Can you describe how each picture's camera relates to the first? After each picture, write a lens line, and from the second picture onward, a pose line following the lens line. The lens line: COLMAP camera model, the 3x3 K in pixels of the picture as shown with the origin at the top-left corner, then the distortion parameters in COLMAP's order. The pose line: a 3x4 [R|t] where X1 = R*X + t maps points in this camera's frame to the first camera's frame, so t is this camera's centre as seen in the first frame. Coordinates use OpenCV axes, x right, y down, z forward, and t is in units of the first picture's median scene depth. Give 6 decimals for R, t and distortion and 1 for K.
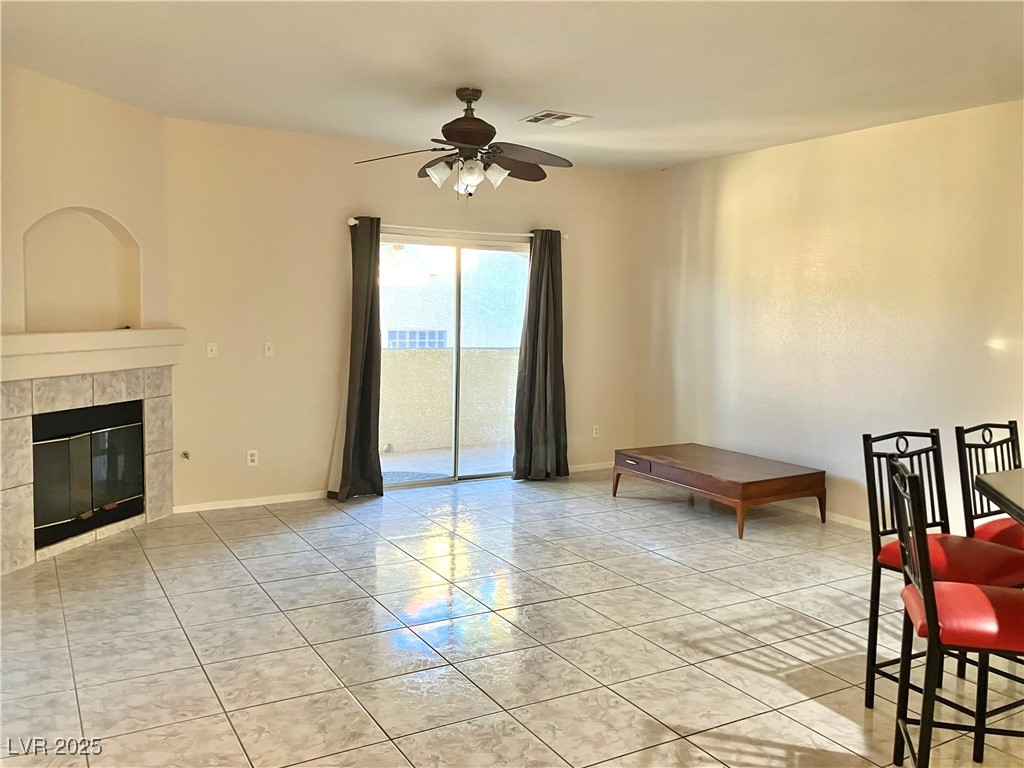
lens RADIAL K [[850.1, 0, 510.4], [0, 850.1, 375.2], [0, 0, 1]] dist [0.051157, -0.050804]
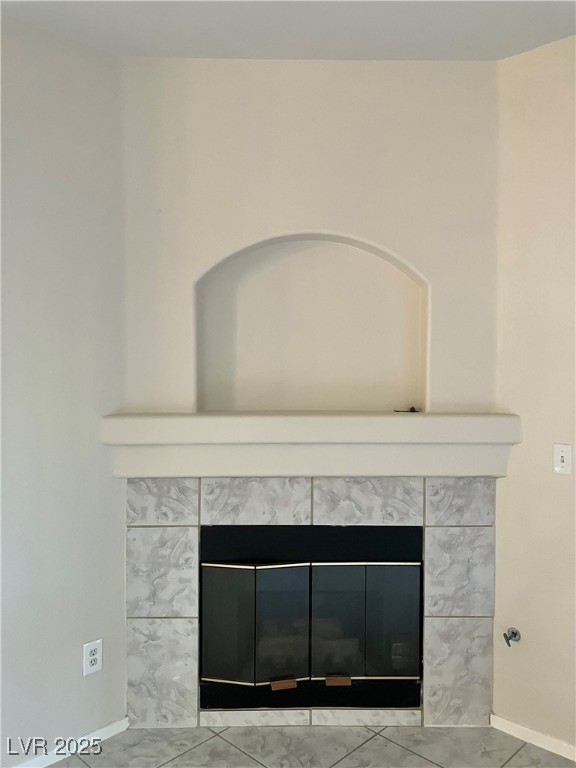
lens RADIAL K [[629.4, 0, 288.0], [0, 629.4, 384.0], [0, 0, 1]] dist [0.045092, -0.064455]
pose [[0.270217, 0.024900, -0.962477, -0.016521], [-0.074828, 0.997185, 0.004790, -0.074066], [0.959887, 0.070726, 0.271320, 0.821284]]
